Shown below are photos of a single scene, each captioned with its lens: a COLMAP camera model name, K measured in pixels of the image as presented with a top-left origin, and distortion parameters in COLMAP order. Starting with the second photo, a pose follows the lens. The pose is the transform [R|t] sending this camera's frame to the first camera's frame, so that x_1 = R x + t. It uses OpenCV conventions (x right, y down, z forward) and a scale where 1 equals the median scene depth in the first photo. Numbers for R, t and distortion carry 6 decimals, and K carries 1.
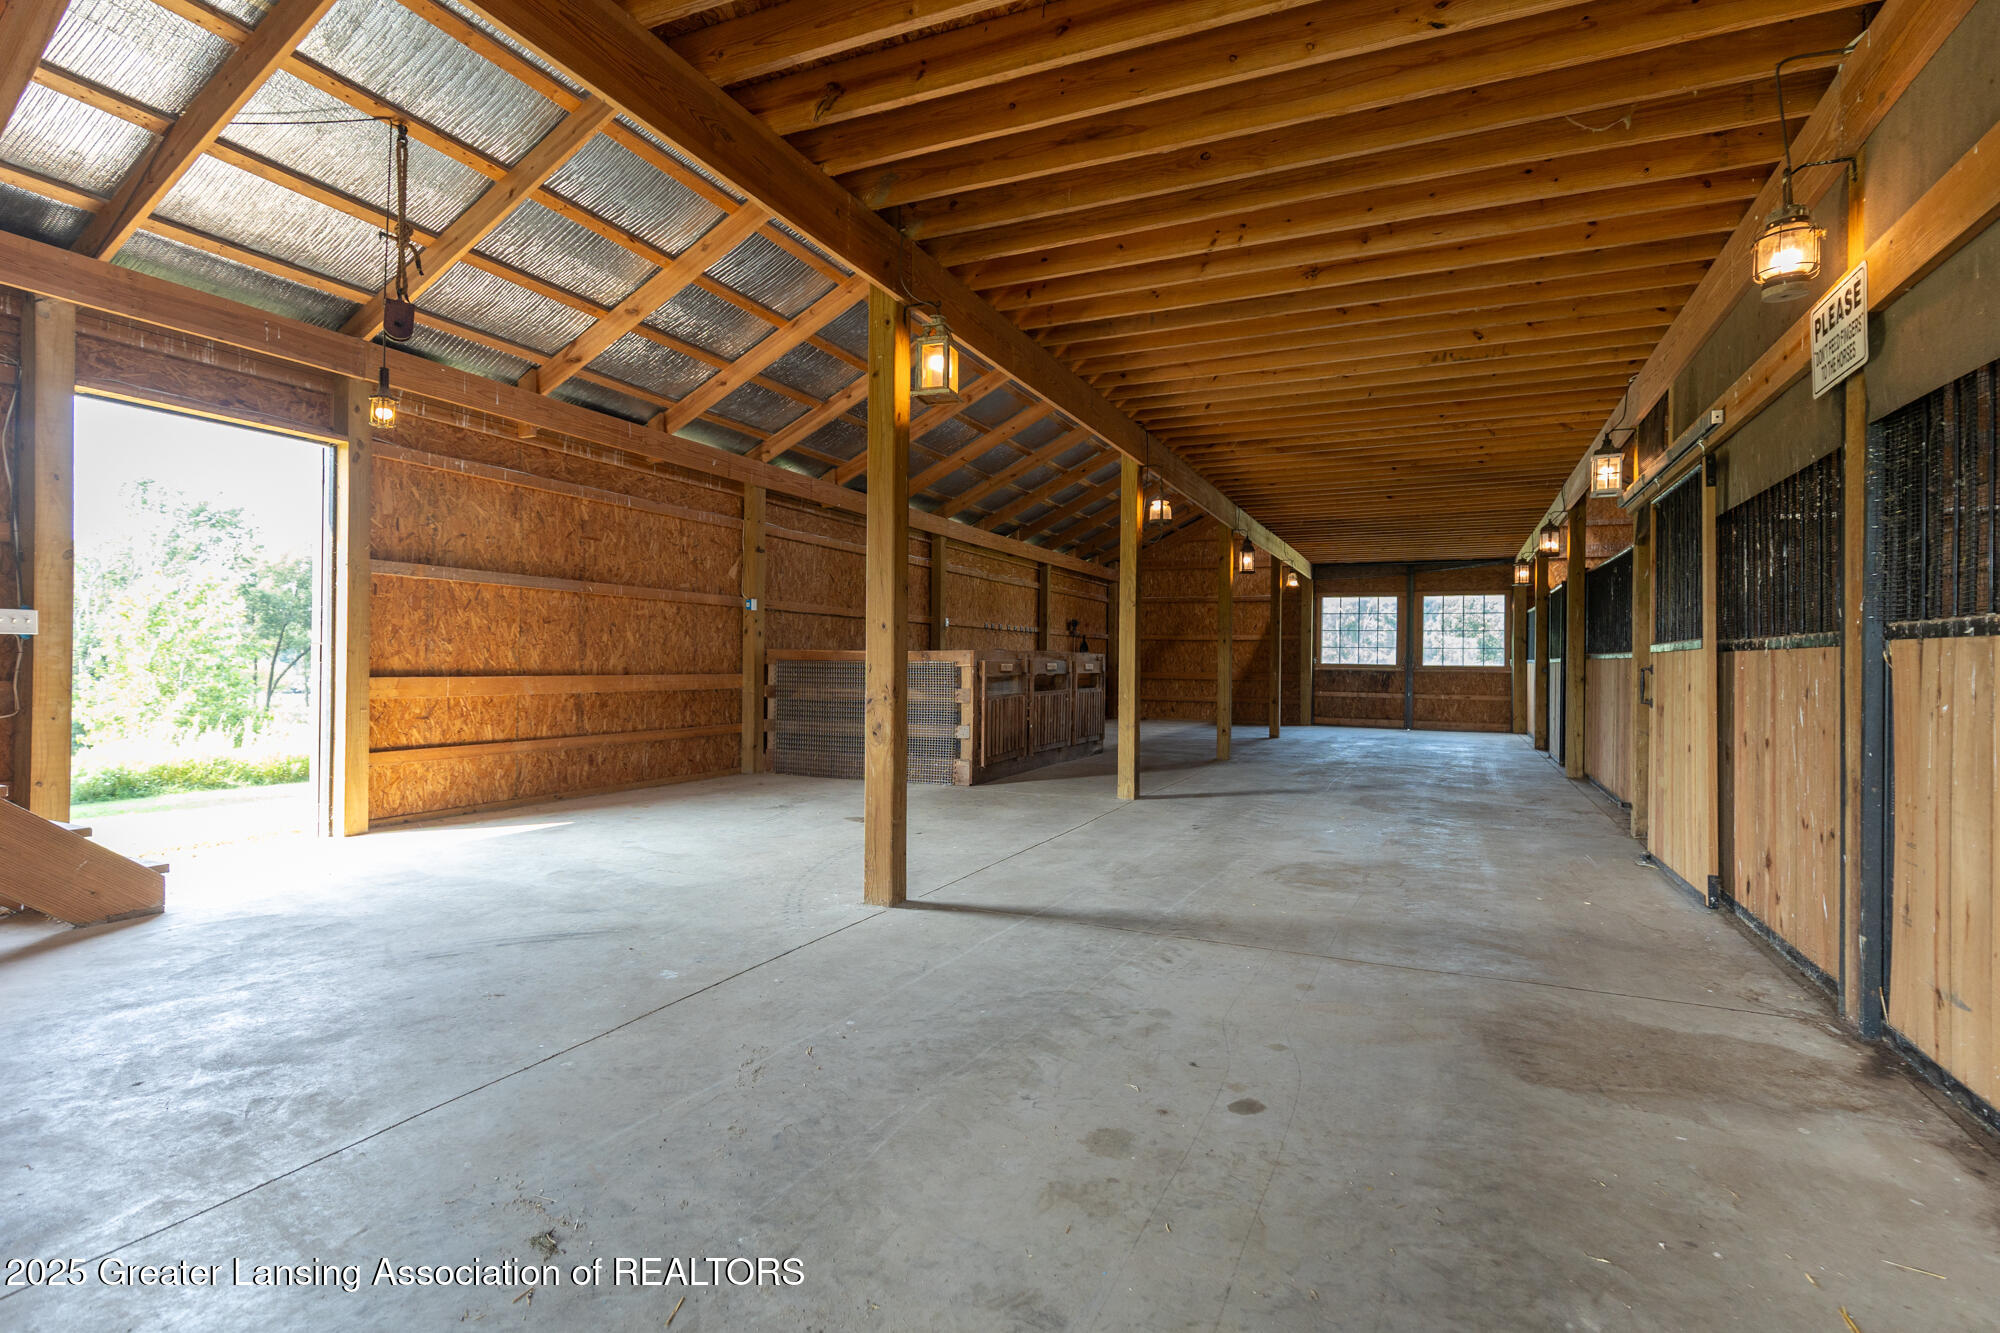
lens RADIAL K [[955.9, 0, 1004.6], [0, 955.9, 665.9], [0, 0, 1]] dist [0.001747, 0.000008]
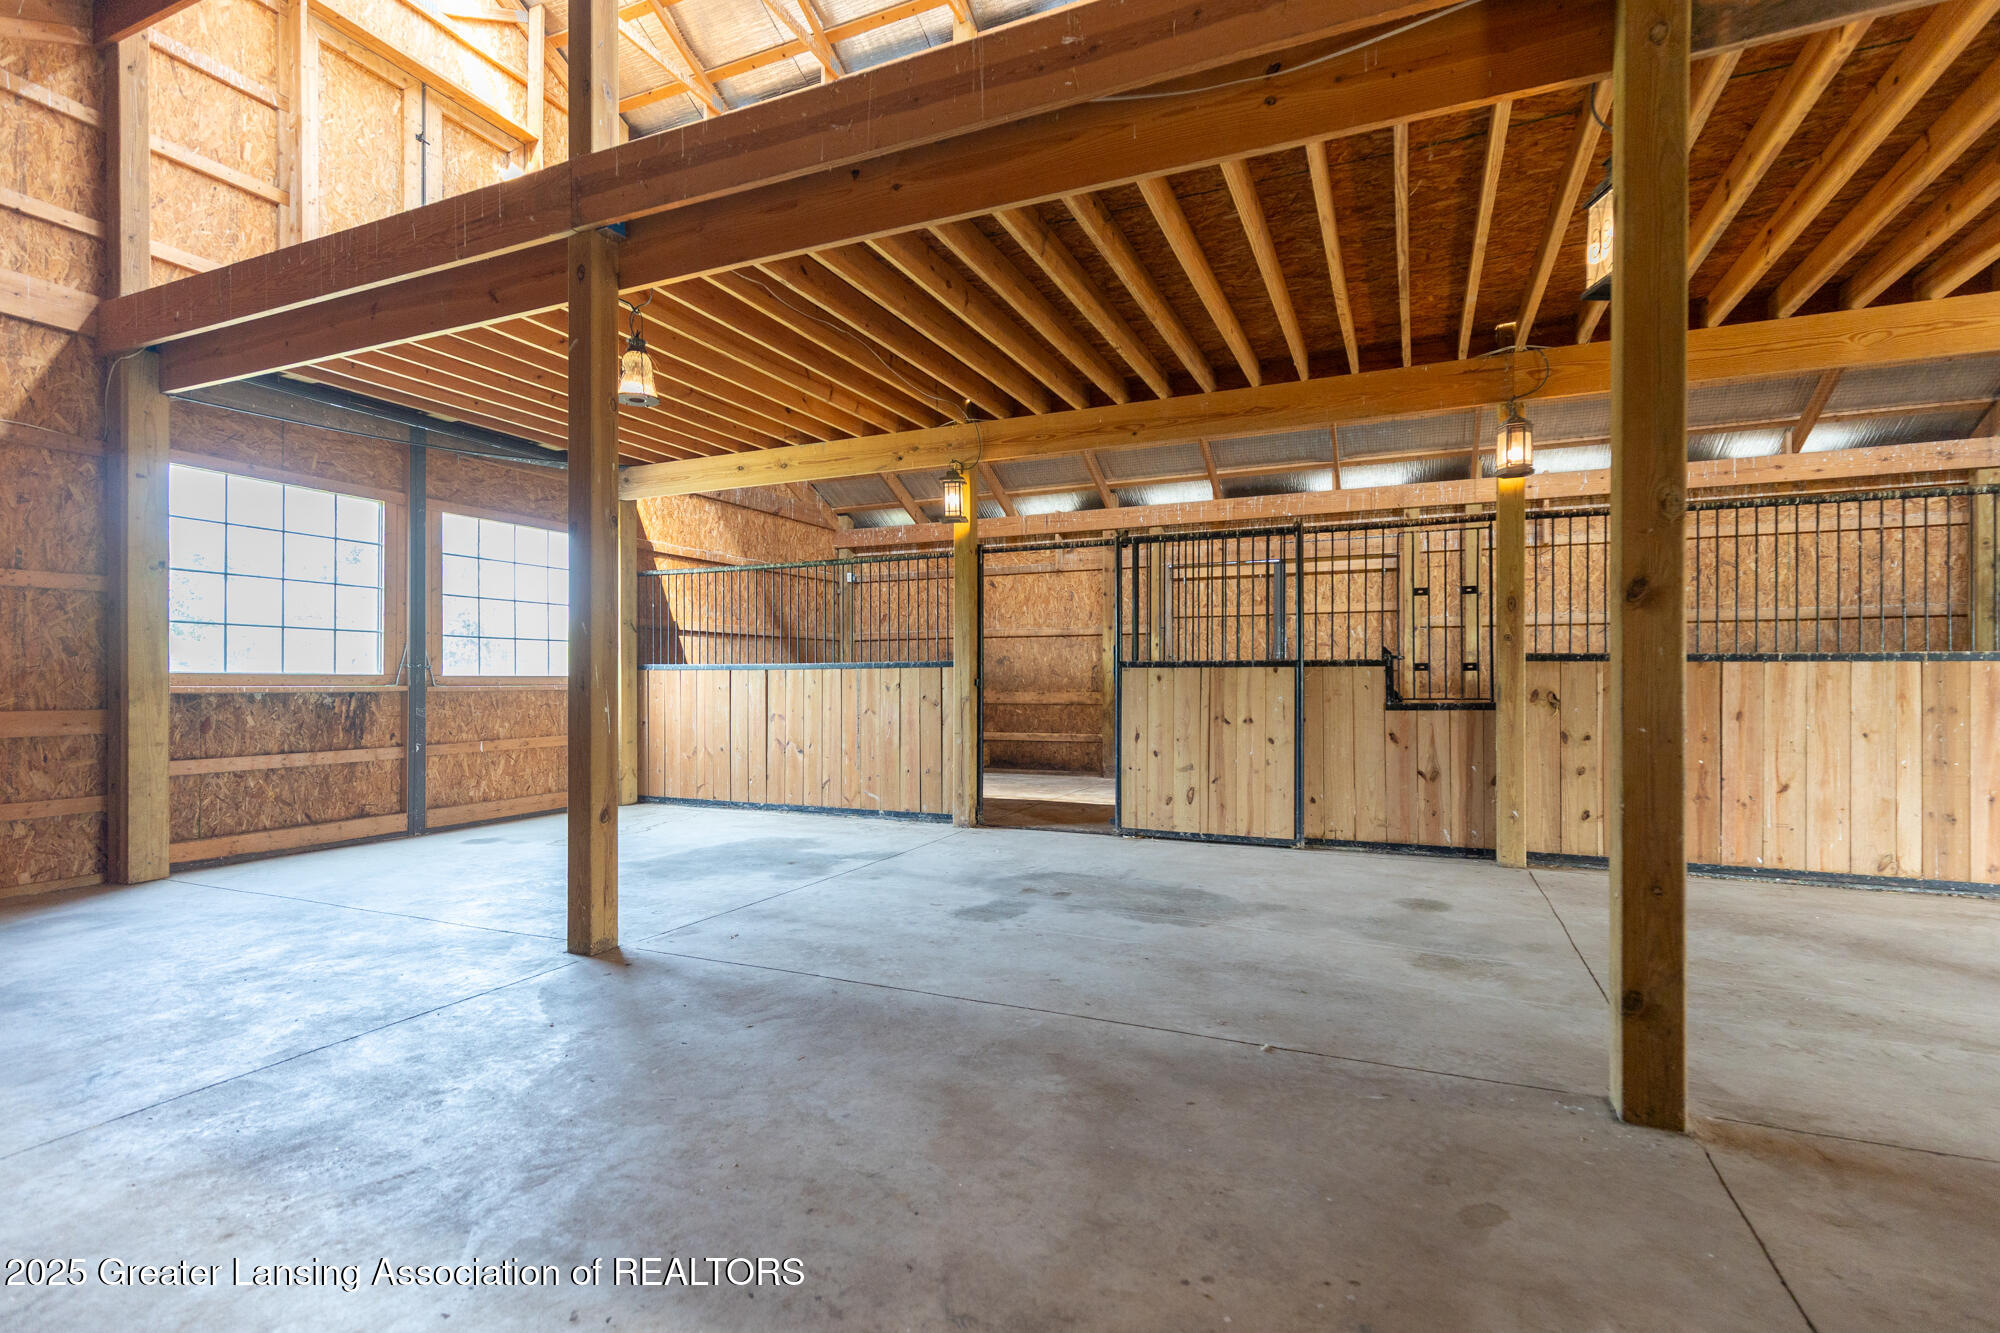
lens RADIAL K [[955.9, 0, 987.6], [0, 955.9, 668.5], [0, 0, 1]] dist [0.001747, 0.000008]
pose [[-0.001395, -0.007198, 0.999973, 0.016727], [0.002119, 0.999972, 0.007201, -0.006266], [-0.999997, 0.002129, -0.001379, 0.751055]]
